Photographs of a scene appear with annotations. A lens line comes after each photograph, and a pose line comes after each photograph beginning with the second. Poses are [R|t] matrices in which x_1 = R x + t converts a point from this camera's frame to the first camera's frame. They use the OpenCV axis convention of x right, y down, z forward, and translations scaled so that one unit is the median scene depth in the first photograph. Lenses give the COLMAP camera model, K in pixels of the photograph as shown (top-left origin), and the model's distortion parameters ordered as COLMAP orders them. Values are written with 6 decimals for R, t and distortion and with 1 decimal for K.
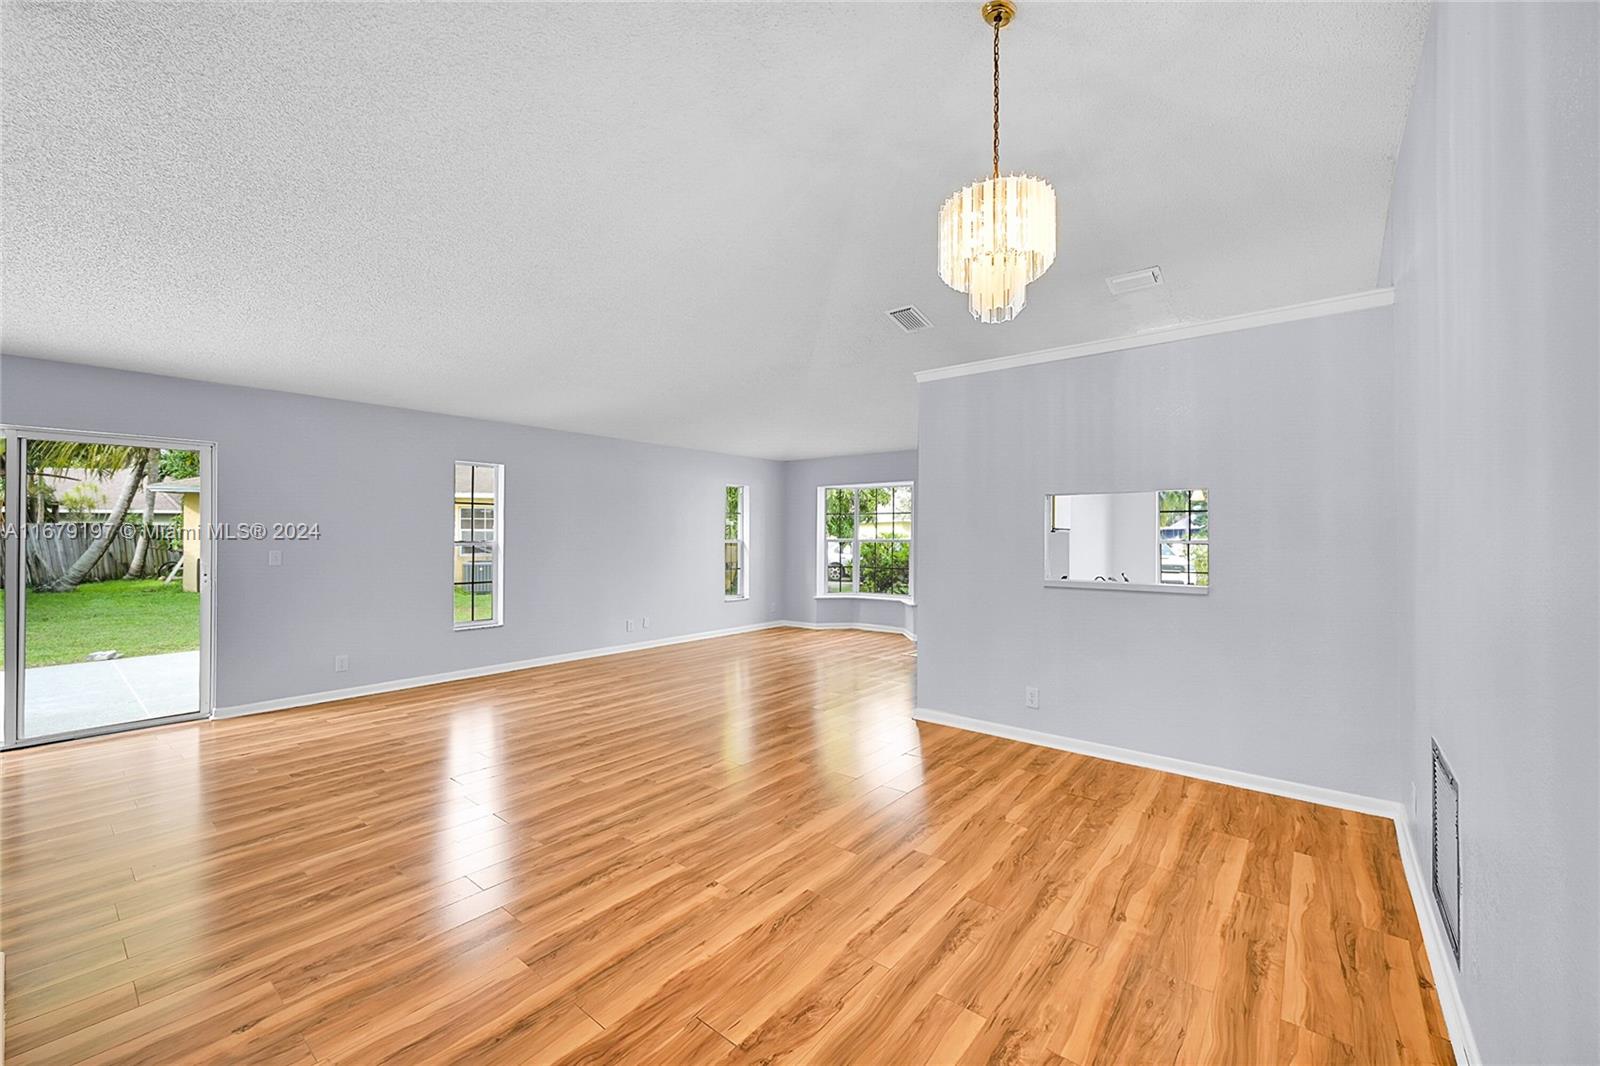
lens RADIAL K [[635.2, 0, 792.1], [0, 635.2, 533.6], [0, 0, 1]] dist [0.001497, 0.000315]
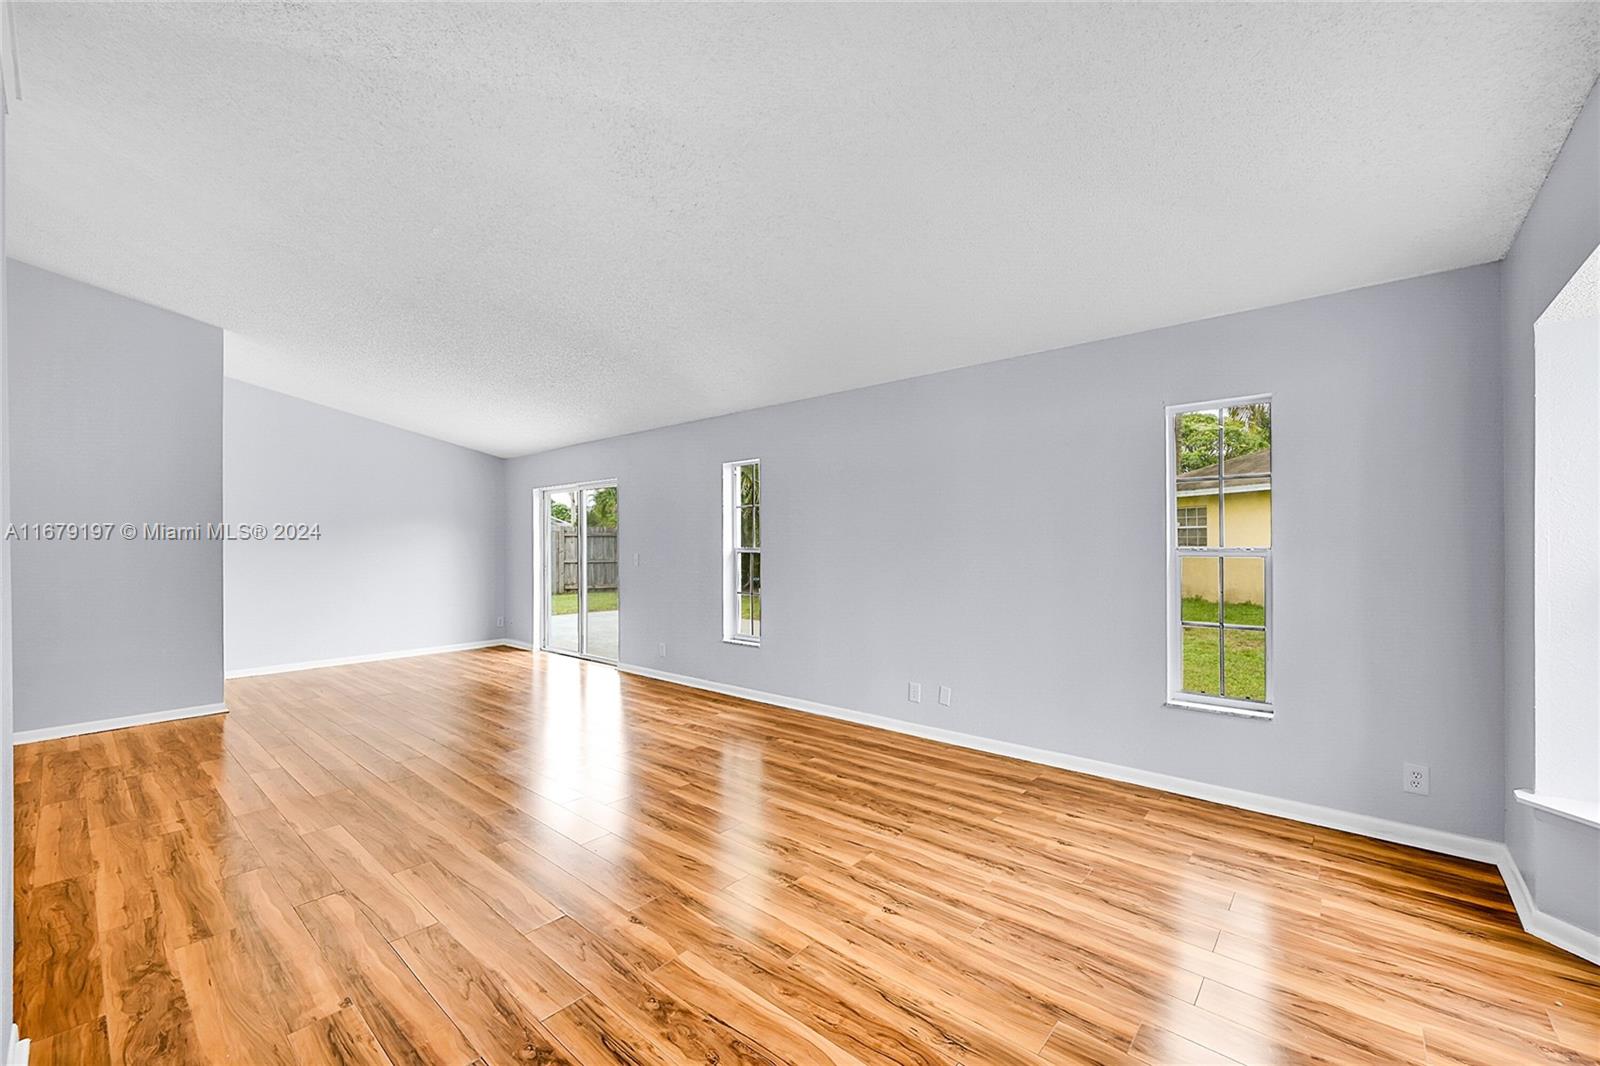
lens RADIAL K [[635.2, 0, 795.4], [0, 635.2, 539.3], [0, 0, 1]] dist [0.001497, 0.000315]
pose [[-0.023658, -0.005054, -0.999707, 0.786266], [0.011031, 0.999925, -0.005316, 0.006856], [0.999659, -0.011154, -0.023600, 2.084763]]
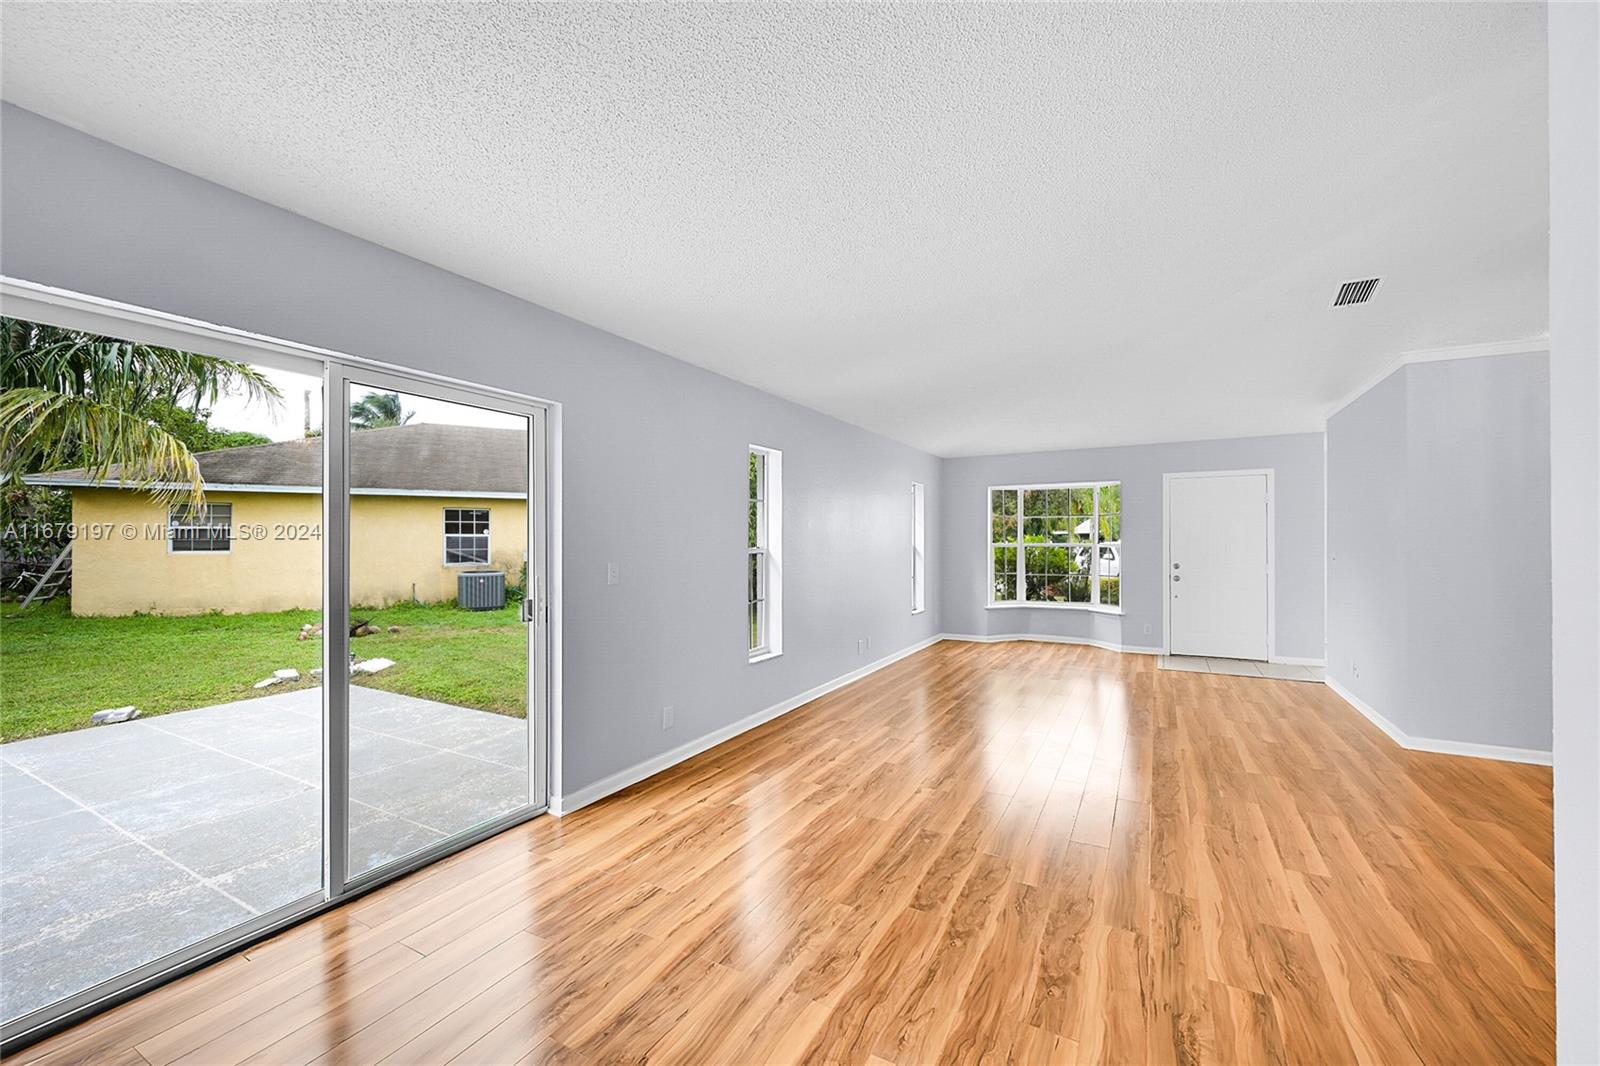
lens RADIAL K [[635.2, 0, 808.1], [0, 635.2, 533.3], [0, 0, 1]] dist [0.001497, 0.000315]
pose [[0.982110, 0.000824, 0.188307, -1.122104], [0.000933, 0.999957, -0.009244, 0.001246], [-0.188307, 0.009254, 0.982067, 0.413744]]
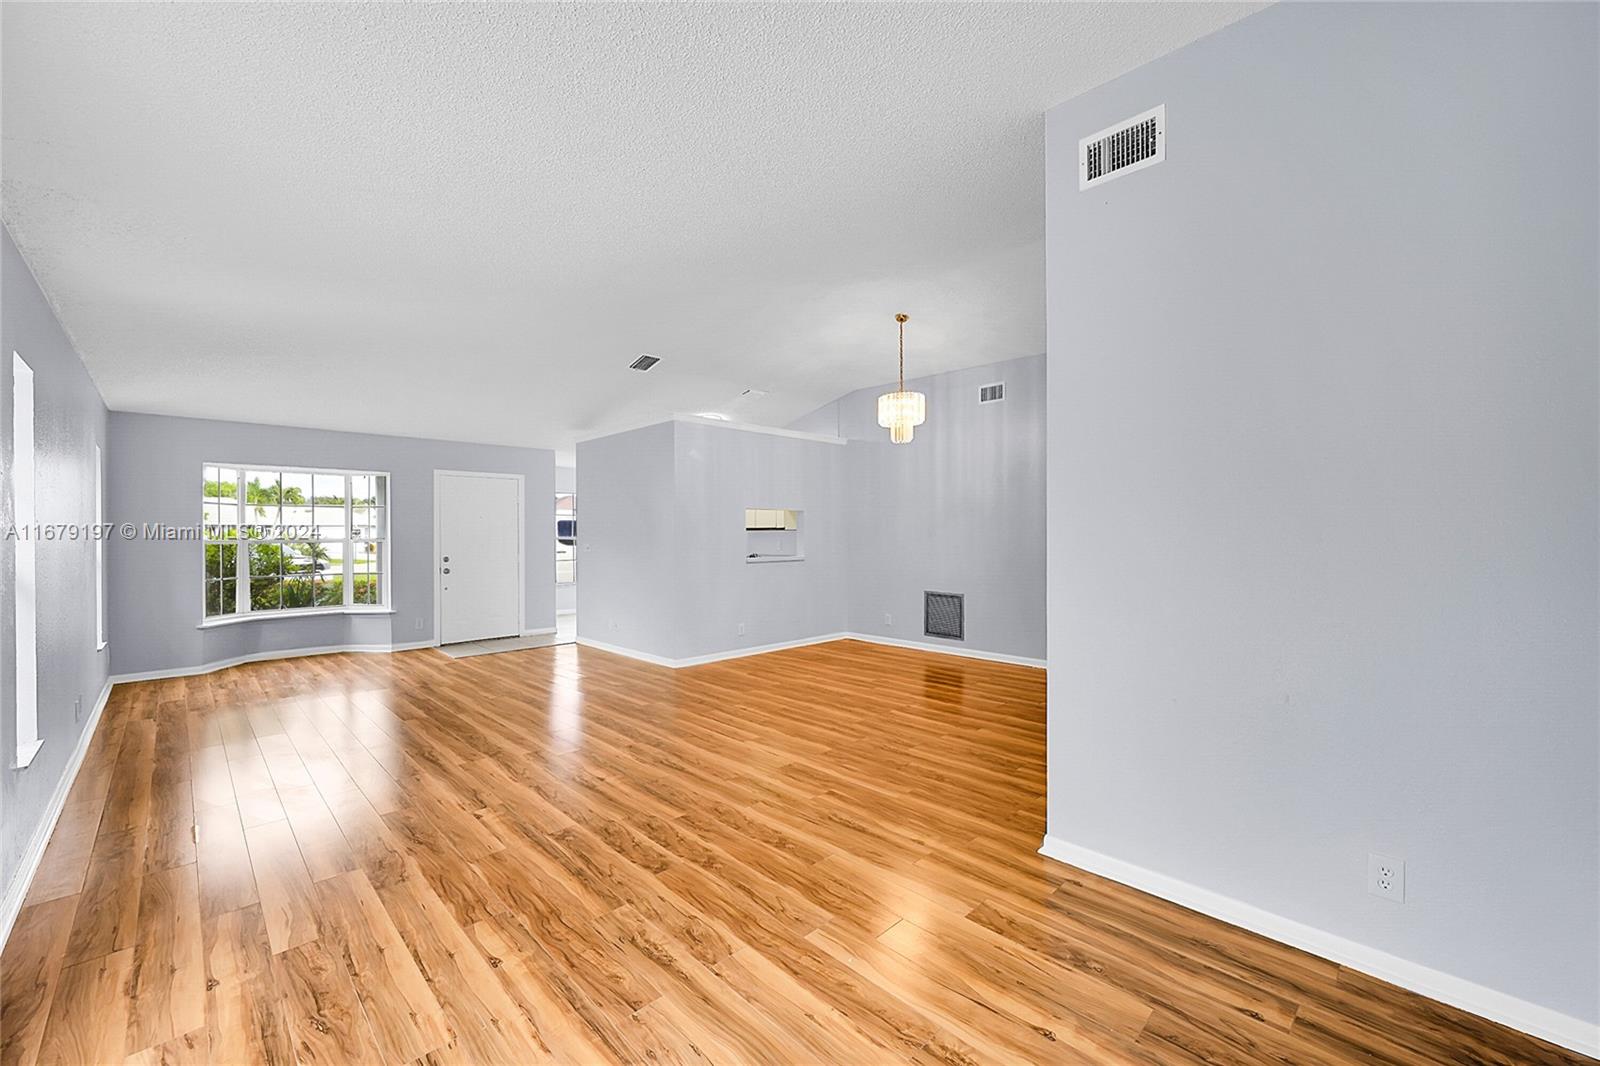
lens RADIAL K [[635.2, 0, 794.6], [0, 635.2, 537.1], [0, 0, 1]] dist [0.001497, 0.000315]
pose [[0.112004, -0.005896, 0.993690, -1.622128], [0.000566, 0.999983, 0.005870, 0.002167], [-0.993708, -0.000095, 0.112006, 0.847784]]
